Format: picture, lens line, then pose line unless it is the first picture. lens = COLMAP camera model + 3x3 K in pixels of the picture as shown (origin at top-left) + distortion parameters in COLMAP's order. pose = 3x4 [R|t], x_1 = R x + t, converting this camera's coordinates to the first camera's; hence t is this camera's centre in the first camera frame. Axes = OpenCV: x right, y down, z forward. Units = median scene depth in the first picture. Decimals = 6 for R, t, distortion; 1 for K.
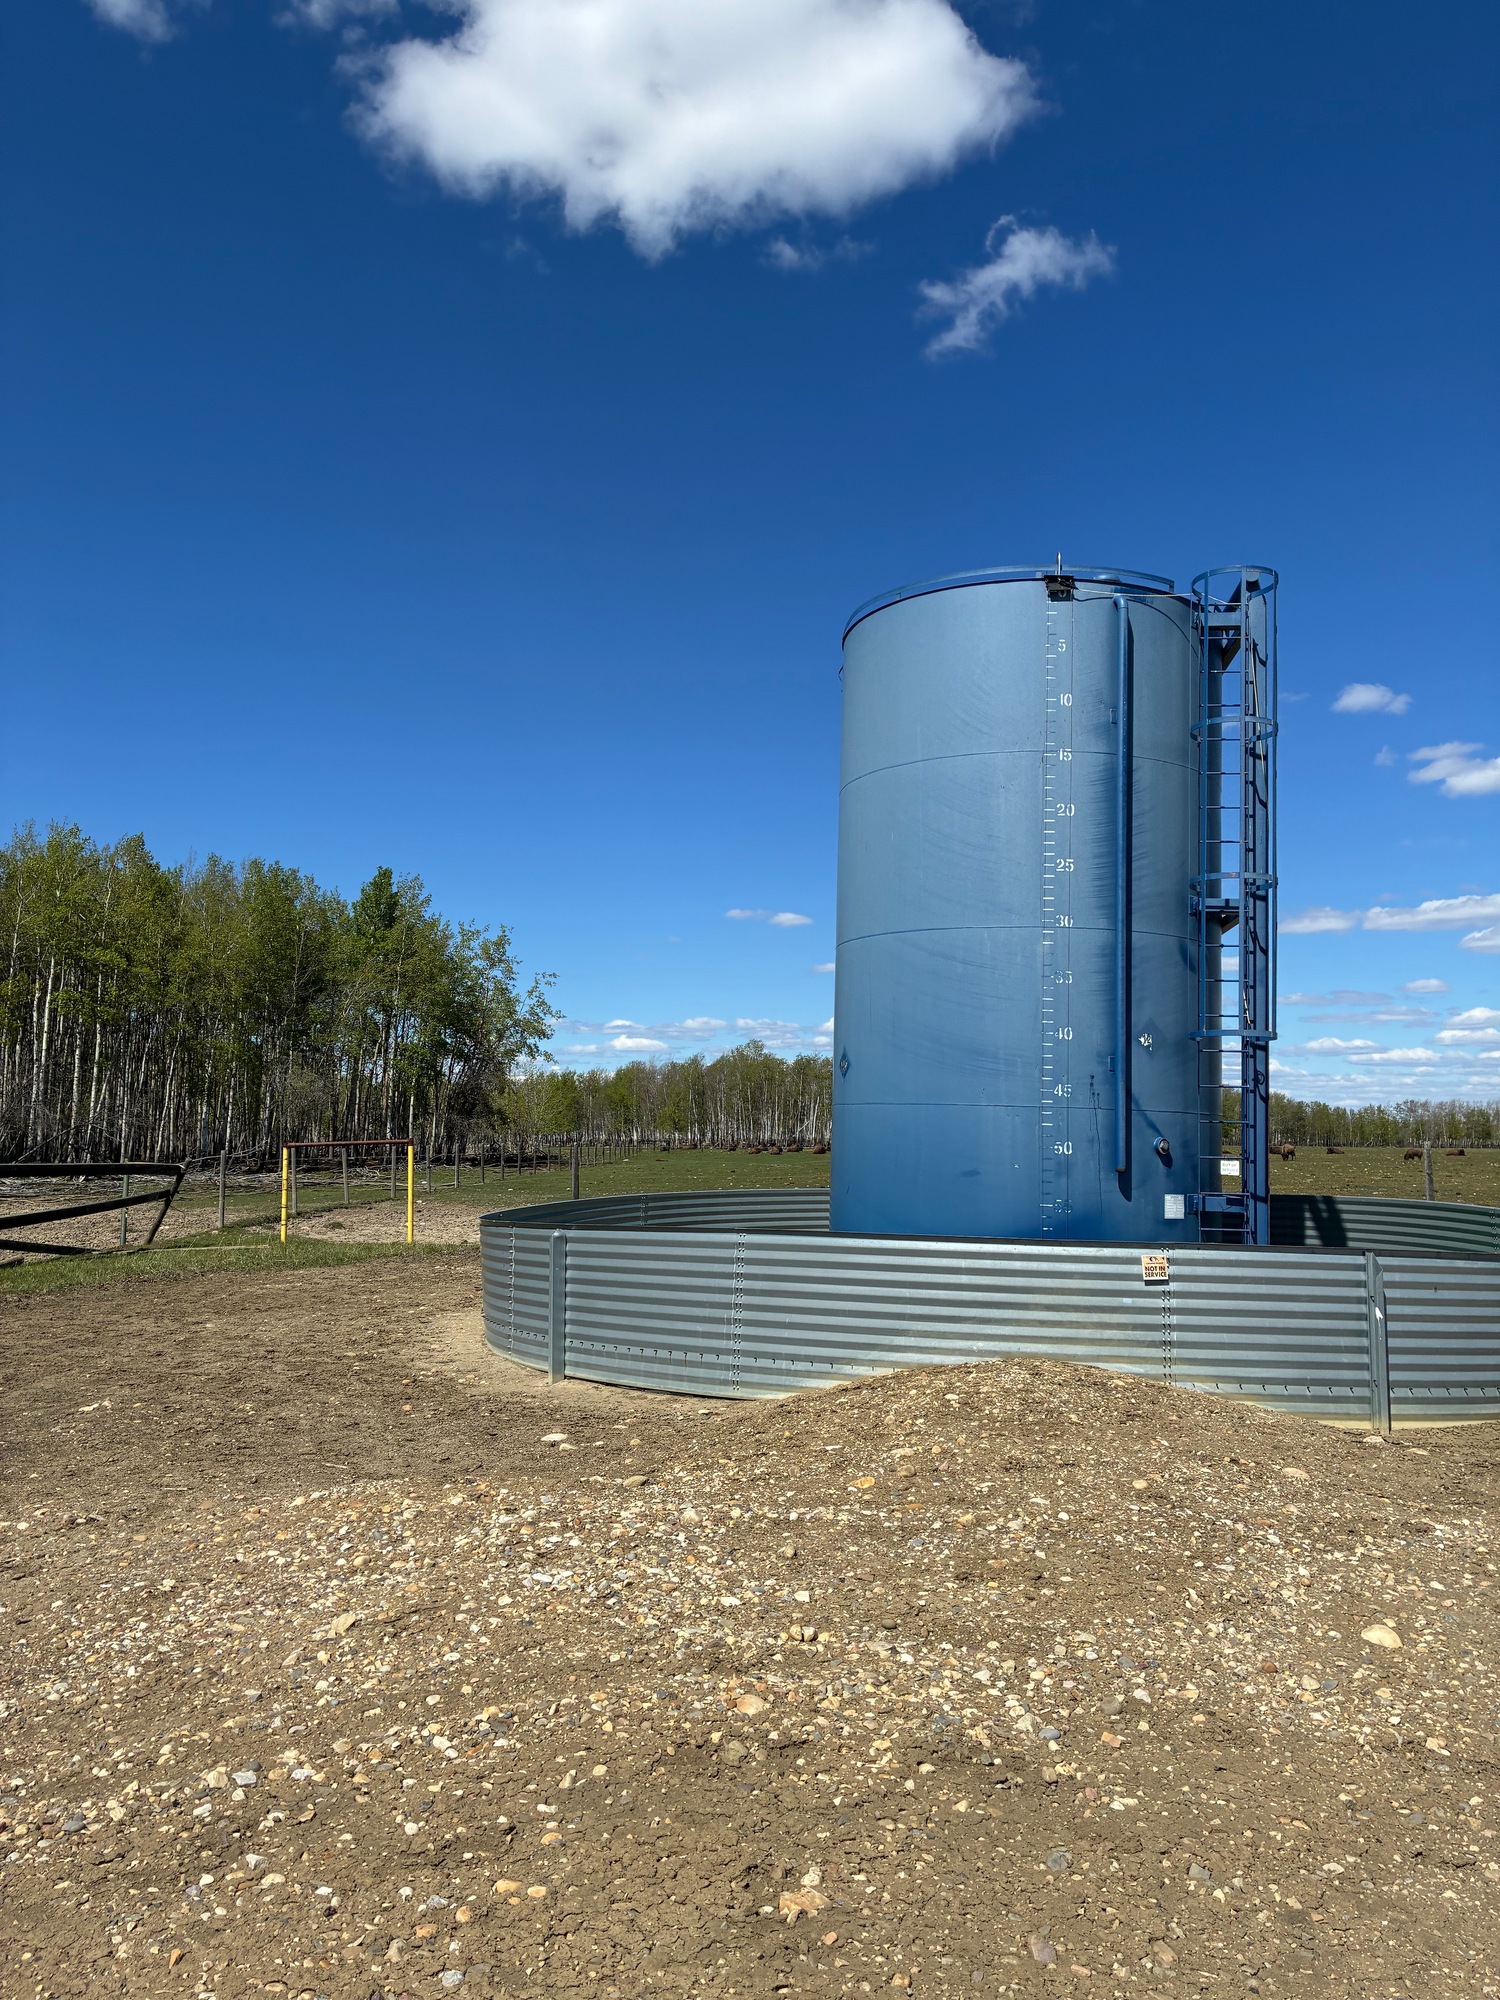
lens RADIAL K [[1496.3, 0, 749.7], [0, 1496.3, 1022.6], [0, 0, 1]] dist [-0.001125, 0.116641]
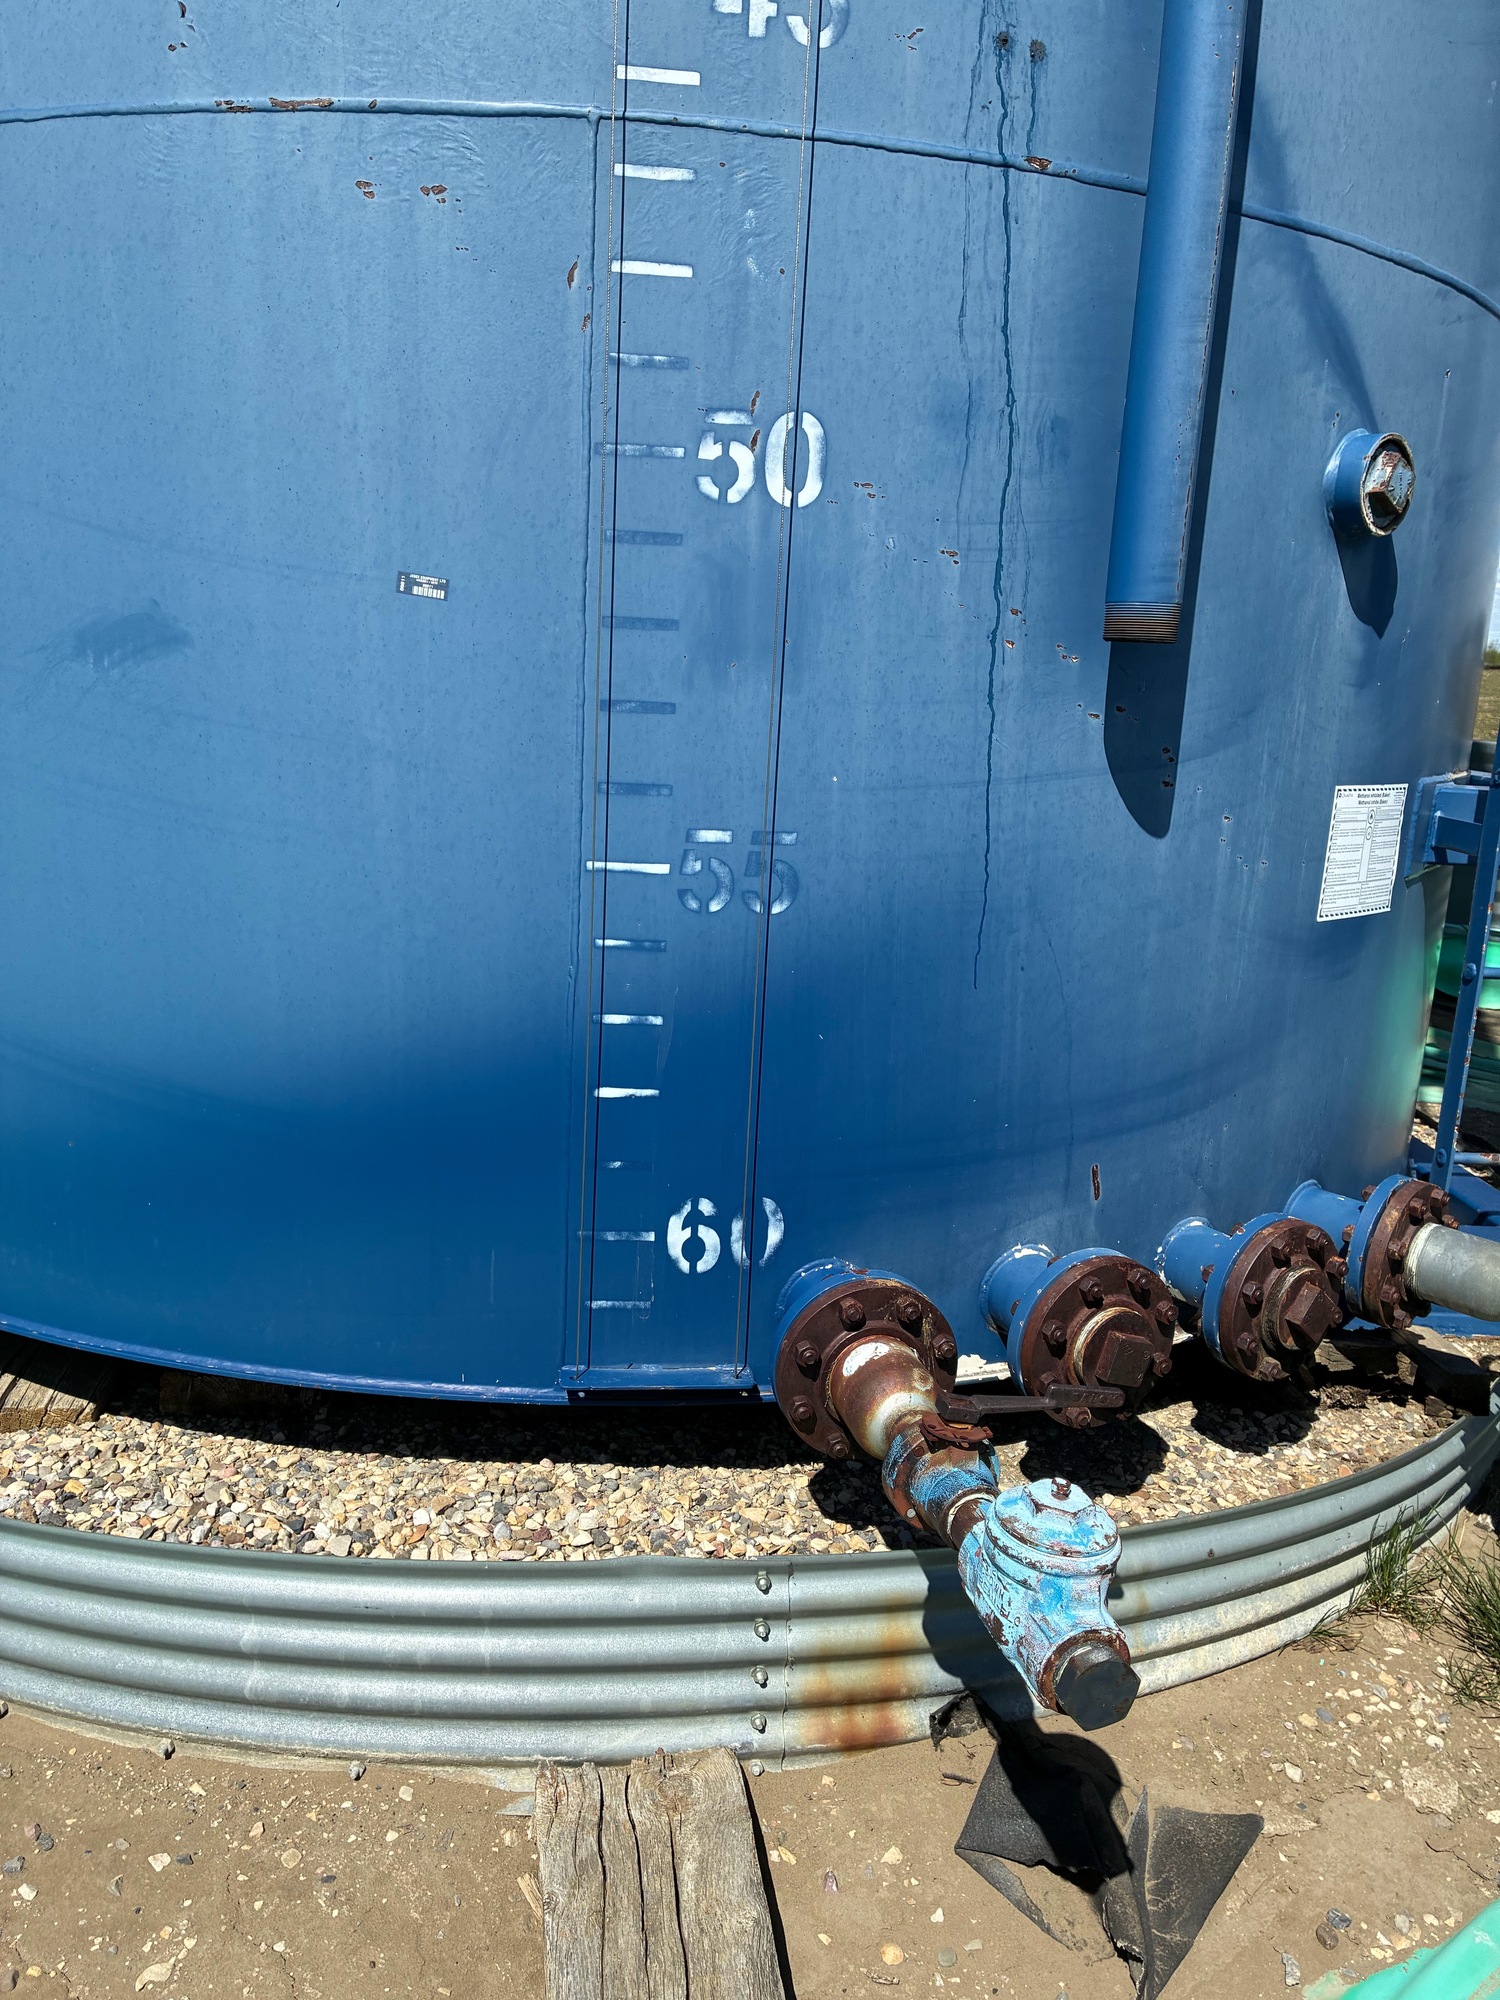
lens RADIAL K [[1497.1, 0, 673.5], [0, 1497.1, 994.5], [0, 0, 1]] dist [0.008269, 0.002539]
pose [[0.992017, -0.008833, 0.125798, 0.179076], [-0.030606, 0.950855, 0.308121, 0.086312], [-0.122337, -0.309511, 0.942993, 0.834123]]
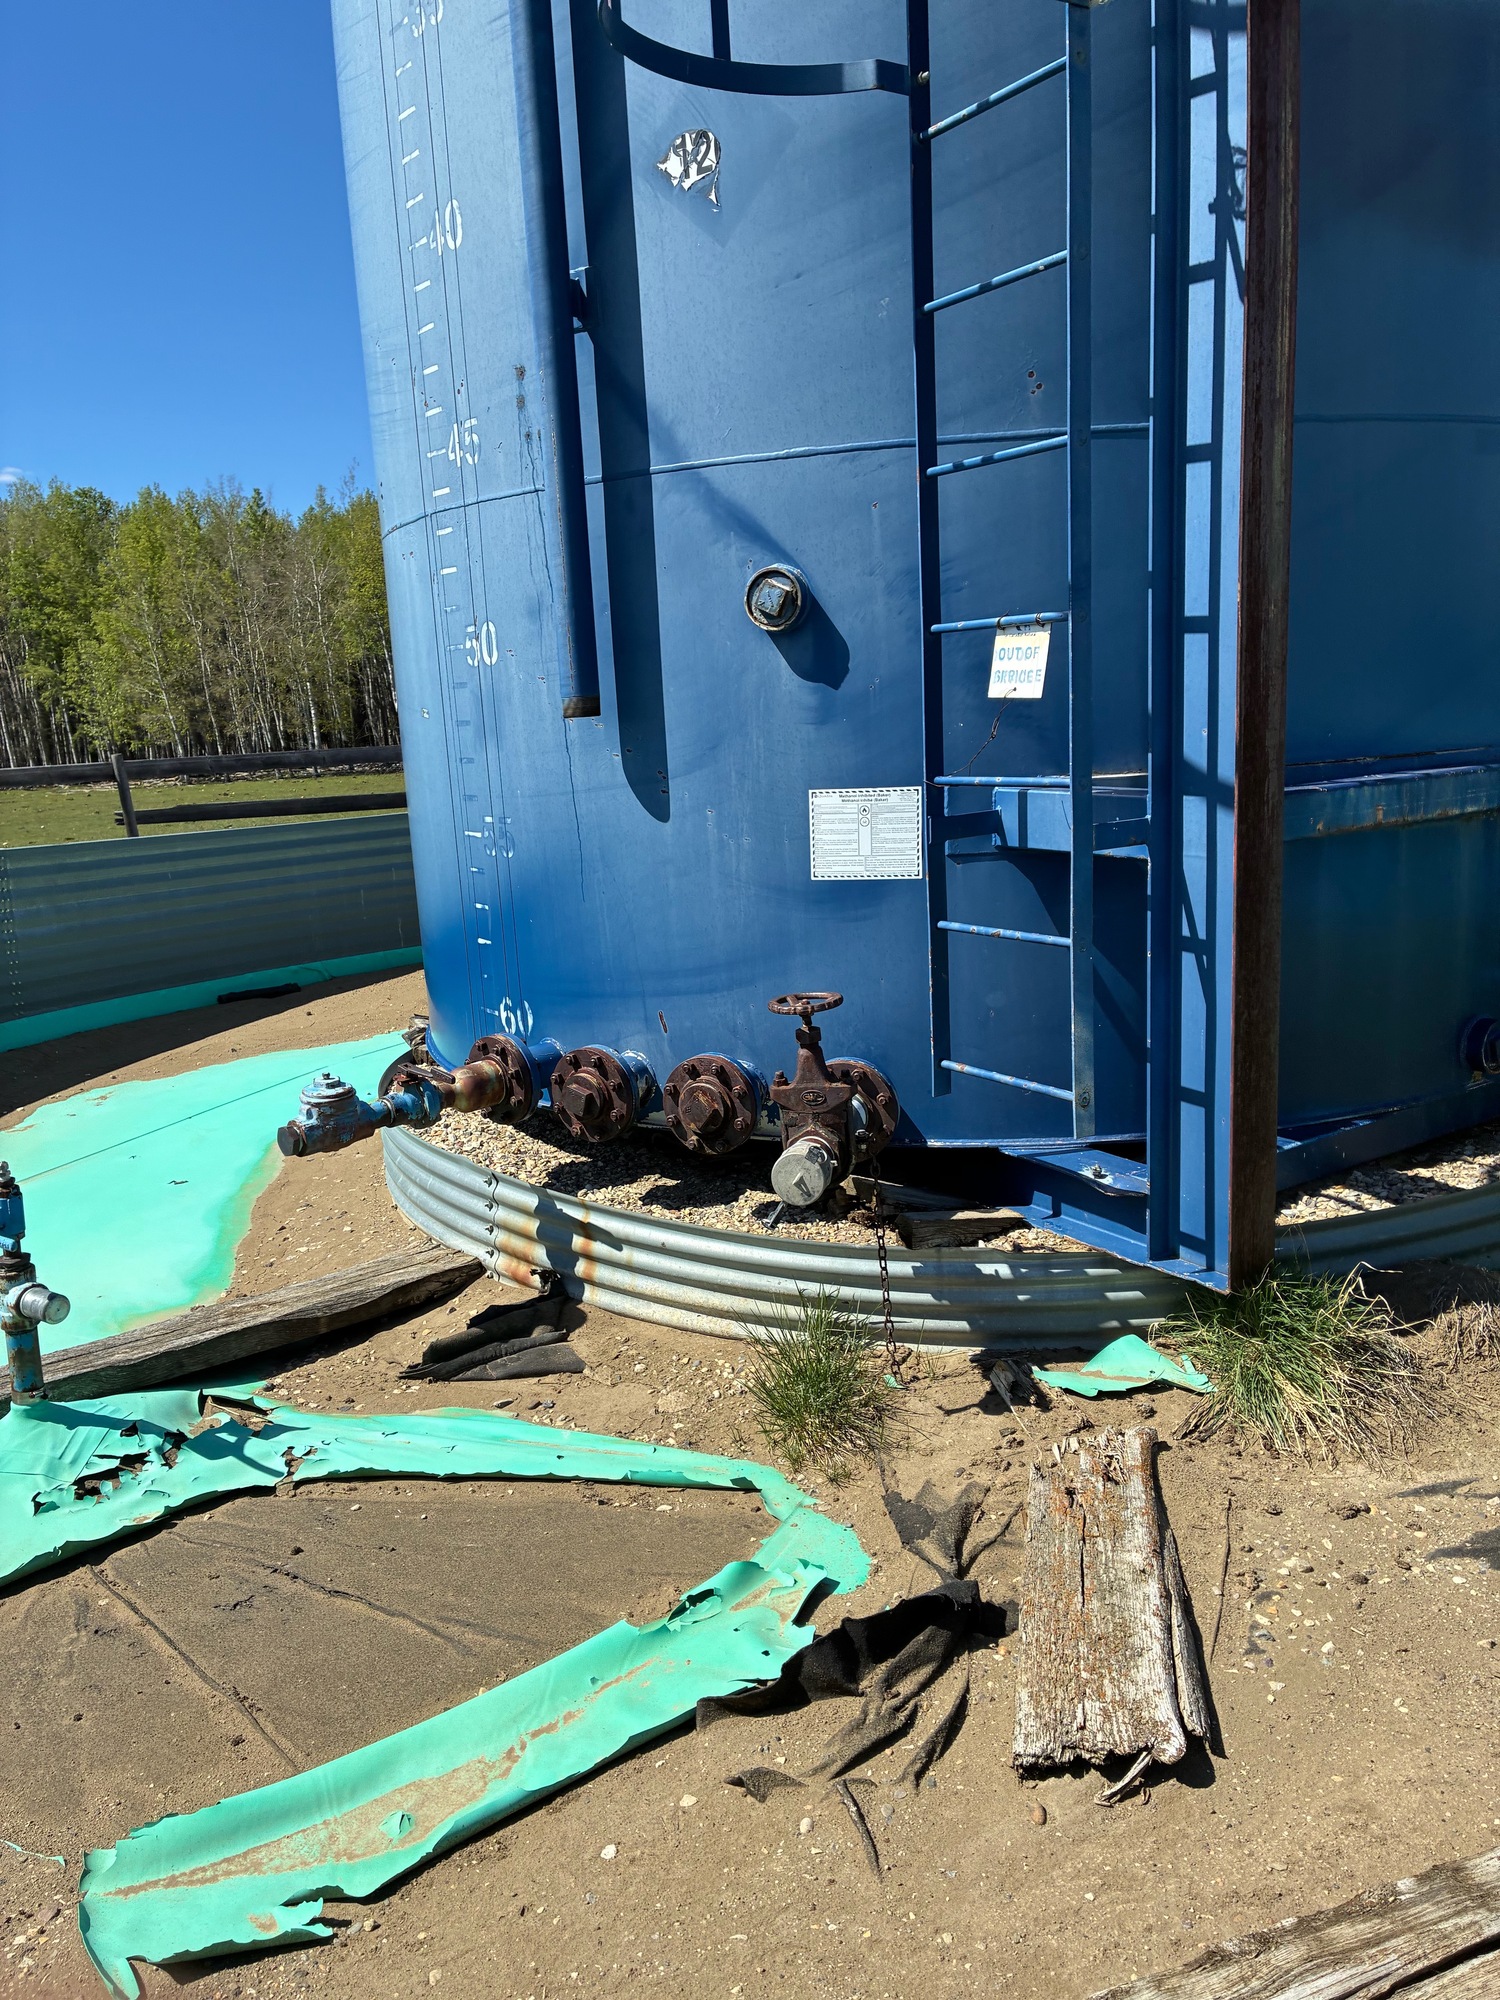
lens RADIAL K [[1491.1, 0, 750.0], [0, 1491.1, 1000.0], [0, 0, 1]] dist [0.091420, -0.161882]
pose [[0.651650, 0.094160, -0.752653, 0.466435], [0.137213, 0.961262, 0.239057, 0.085624], [0.746006, -0.259055, 0.613486, 0.816796]]
